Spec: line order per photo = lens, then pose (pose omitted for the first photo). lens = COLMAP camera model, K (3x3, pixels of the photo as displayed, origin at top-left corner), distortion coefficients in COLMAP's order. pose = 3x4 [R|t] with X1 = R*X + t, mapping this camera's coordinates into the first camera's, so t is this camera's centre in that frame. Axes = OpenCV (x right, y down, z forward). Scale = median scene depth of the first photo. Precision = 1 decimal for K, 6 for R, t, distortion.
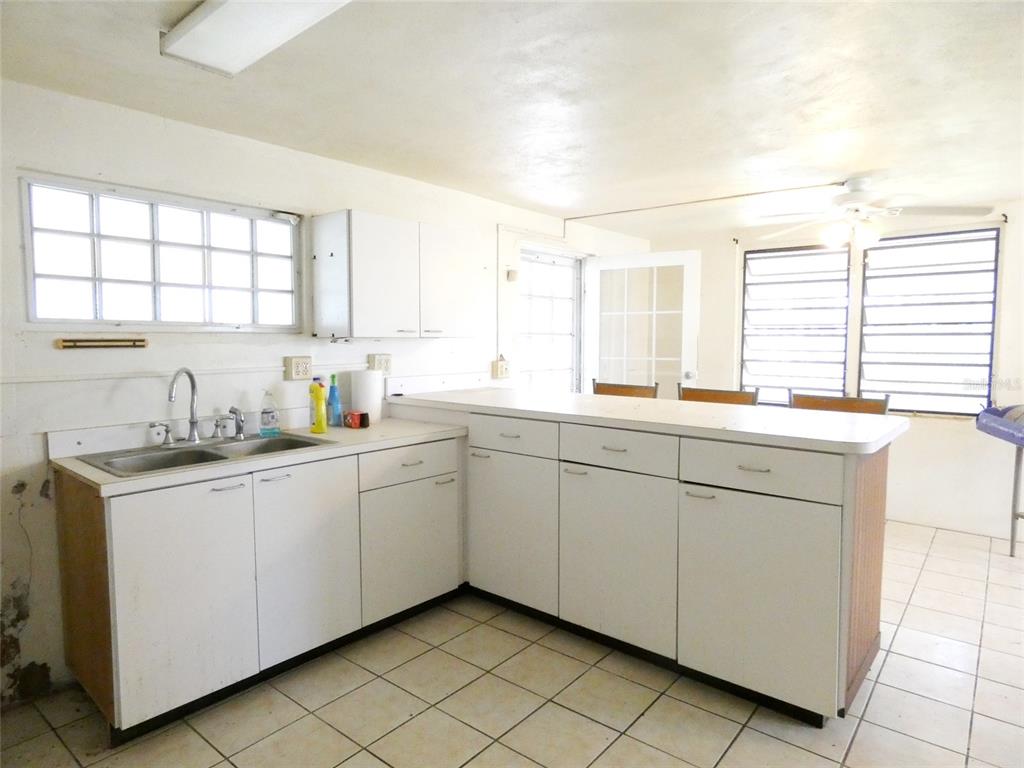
lens RADIAL K [[617.1, 0, 512.0], [0, 617.1, 384.0], [0, 0, 1]] dist [-0.001610, 0.000393]
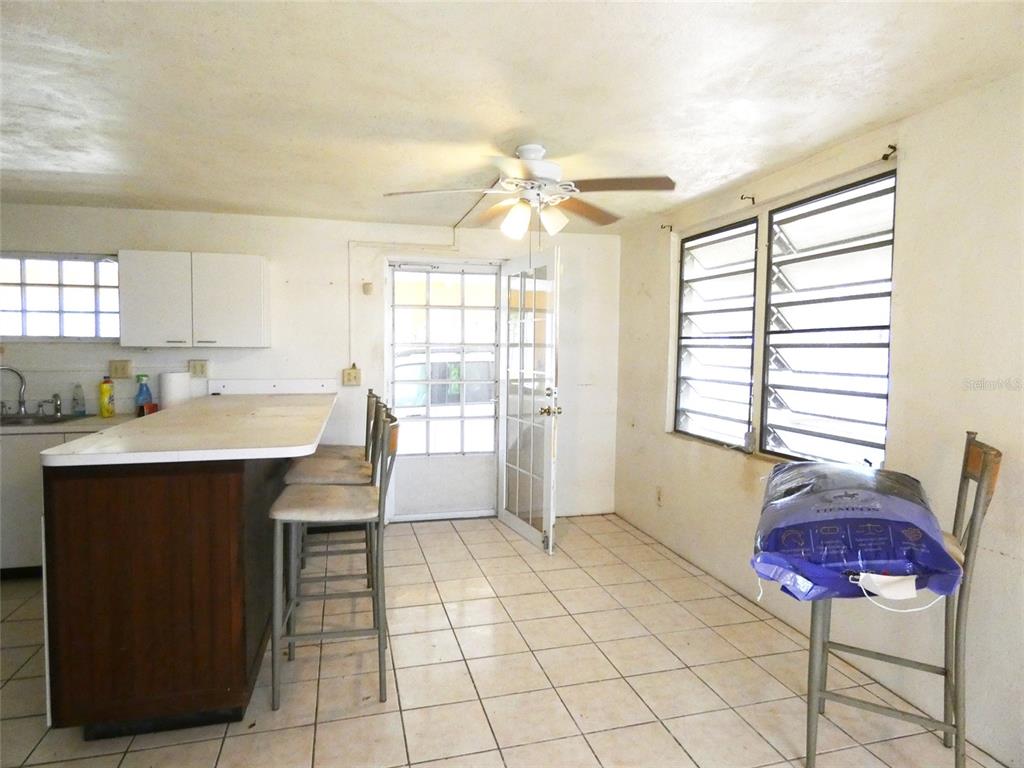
lens RADIAL K [[617.1, 0, 512.0], [0, 617.1, 384.0], [0, 0, 1]] dist [-0.001610, 0.000393]
pose [[0.809880, 0.041118, -0.585152, 1.332757], [-0.048142, 0.998834, 0.003555, -0.046686], [0.584616, 0.025291, 0.810916, 0.478917]]
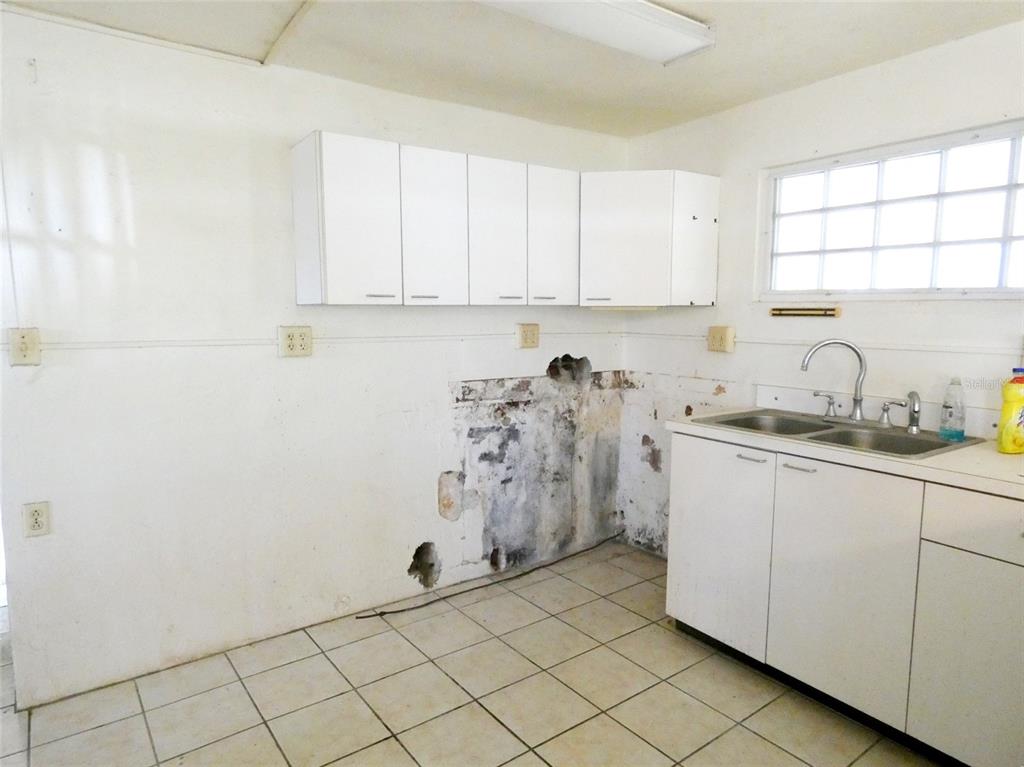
lens RADIAL K [[643.2, 0, 512.0], [0, 643.2, 383.5], [0, 0, 1]] dist [0.002577, 0.001168]
pose [[-0.239892, 0.113404, -0.964153, 0.519423], [-0.073189, 0.988215, 0.134444, -0.052461], [0.968037, 0.102817, -0.228765, 0.721369]]
